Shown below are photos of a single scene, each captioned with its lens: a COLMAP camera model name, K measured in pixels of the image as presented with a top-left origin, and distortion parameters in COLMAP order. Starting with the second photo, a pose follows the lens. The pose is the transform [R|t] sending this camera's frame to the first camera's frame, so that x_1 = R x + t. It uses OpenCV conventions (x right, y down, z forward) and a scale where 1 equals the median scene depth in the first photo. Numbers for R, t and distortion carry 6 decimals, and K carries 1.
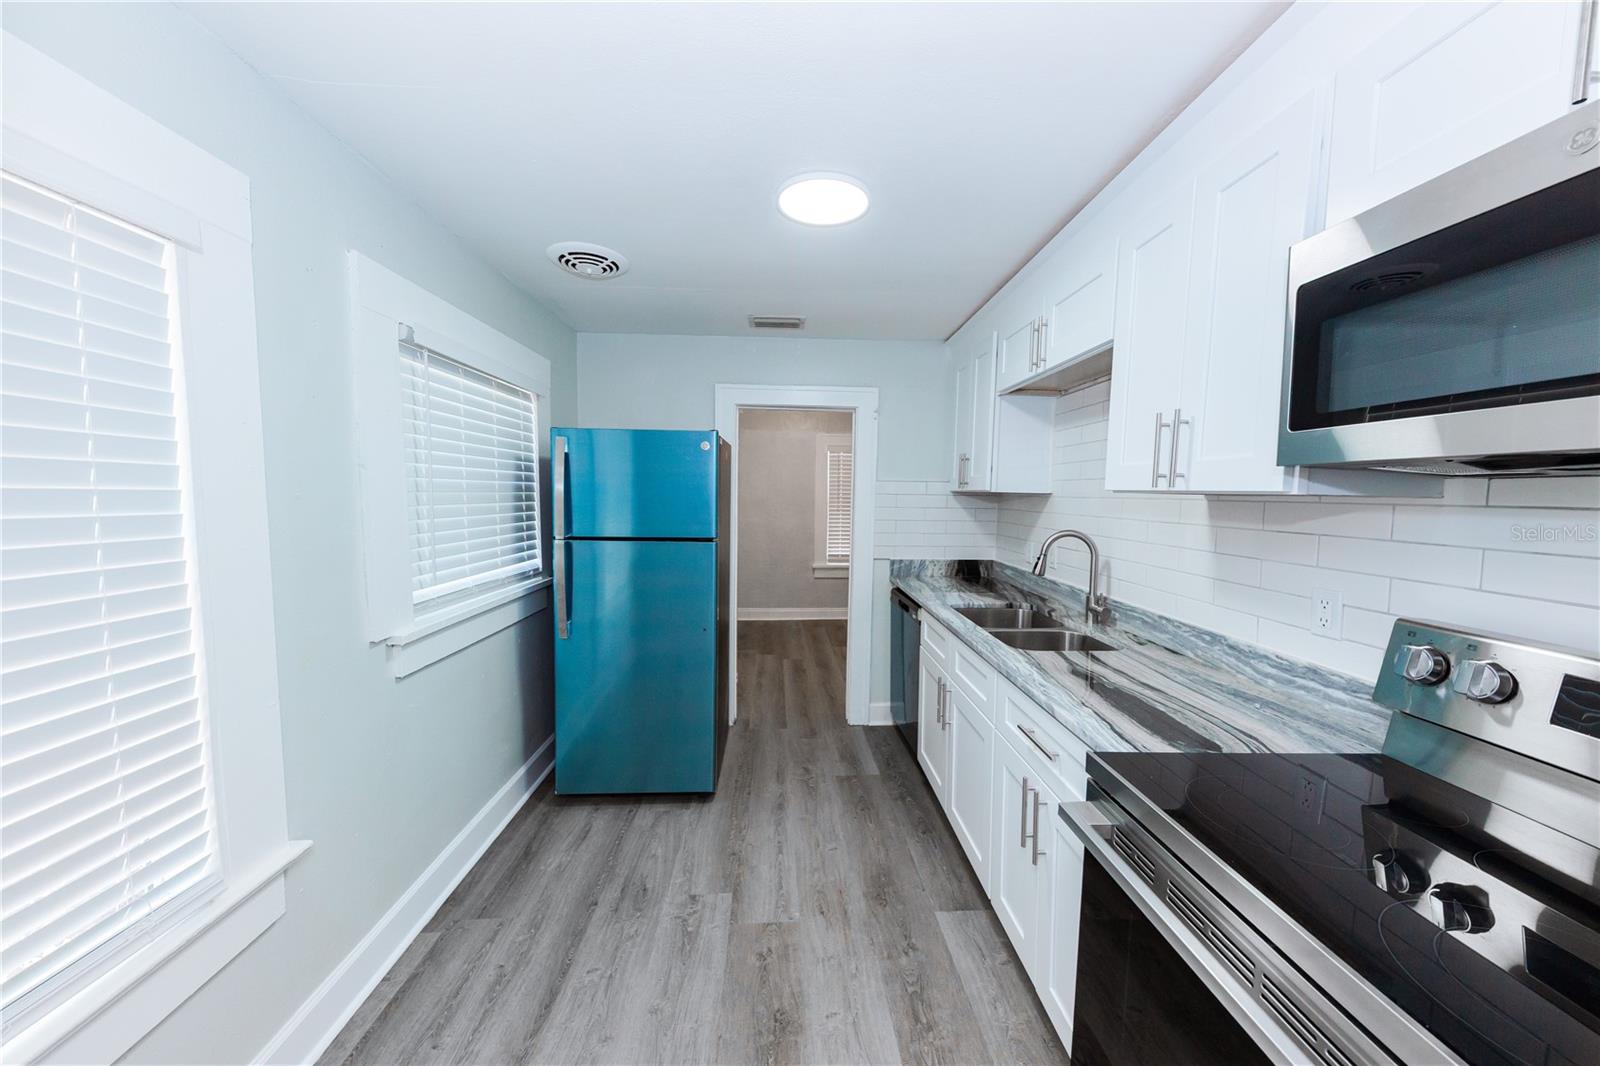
lens RADIAL K [[548.9, 0, 800.1], [0, 548.9, 522.1], [0, 0, 1]] dist [0.011091, -0.004495]
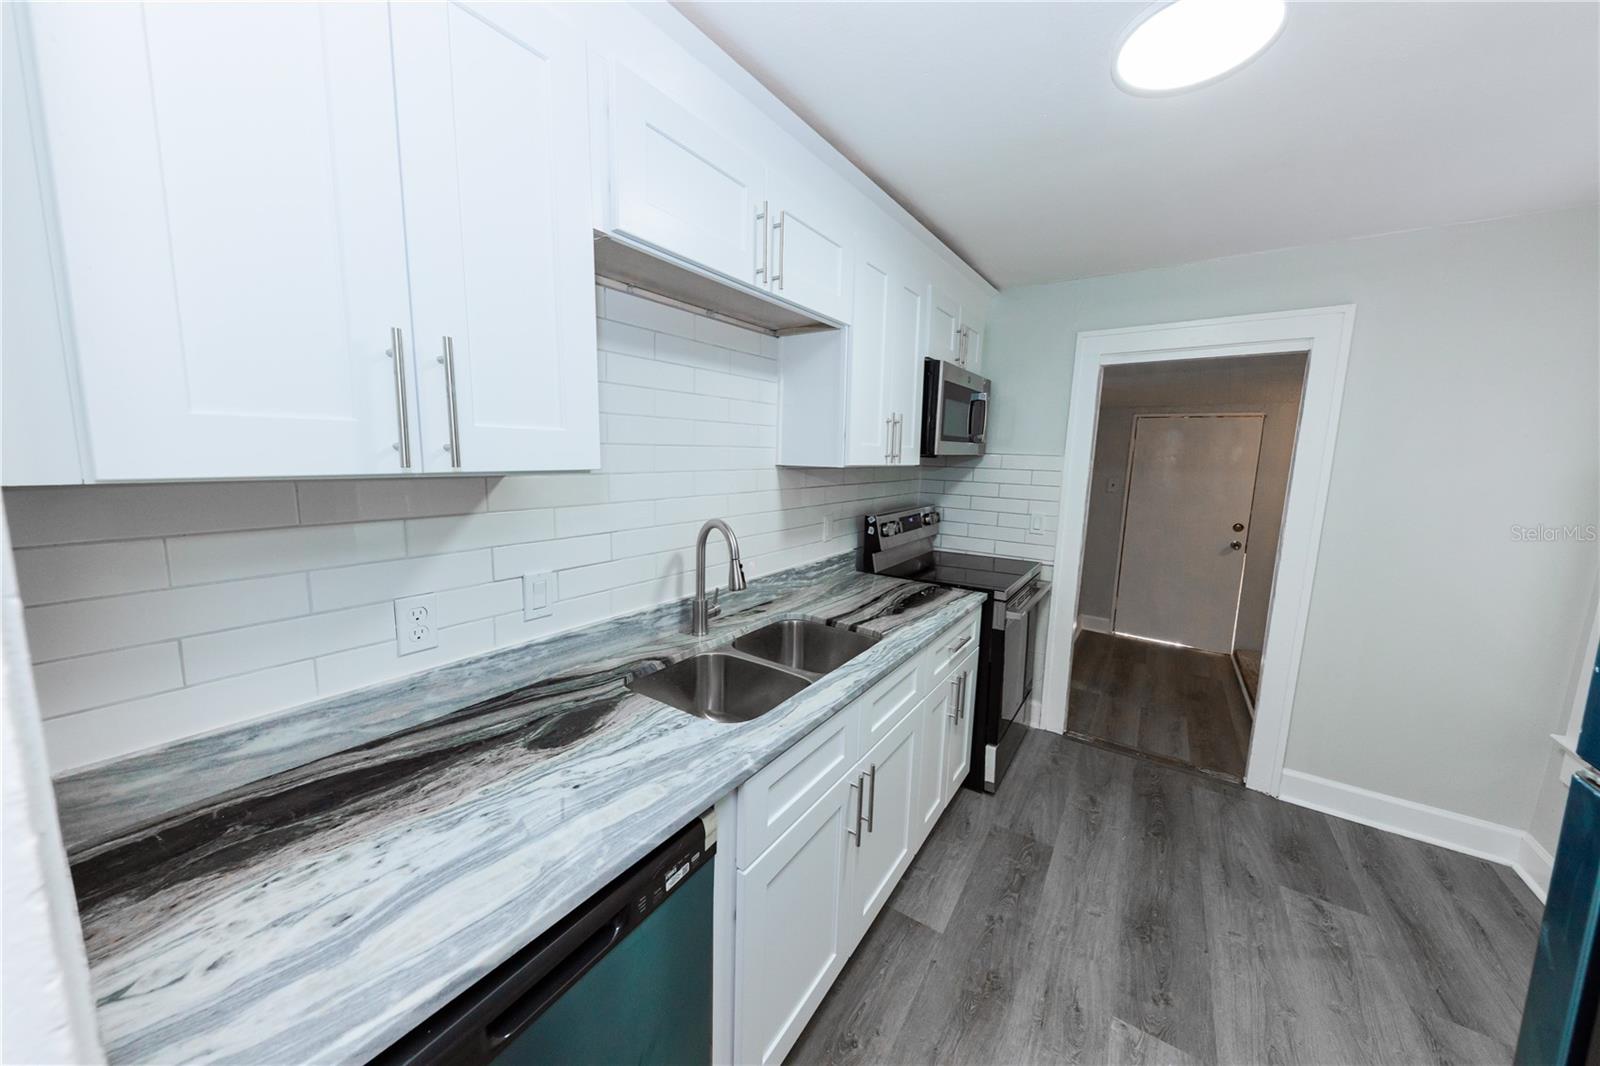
lens RADIAL K [[548.9, 0, 800.1], [0, 548.9, 522.1], [0, 0, 1]] dist [0.011091, -0.004495]
pose [[-0.808623, -0.108278, 0.578278, -0.023552], [-0.001351, 0.983257, 0.182218, -0.147829], [-0.588326, 0.146564, -0.795231, 1.953224]]
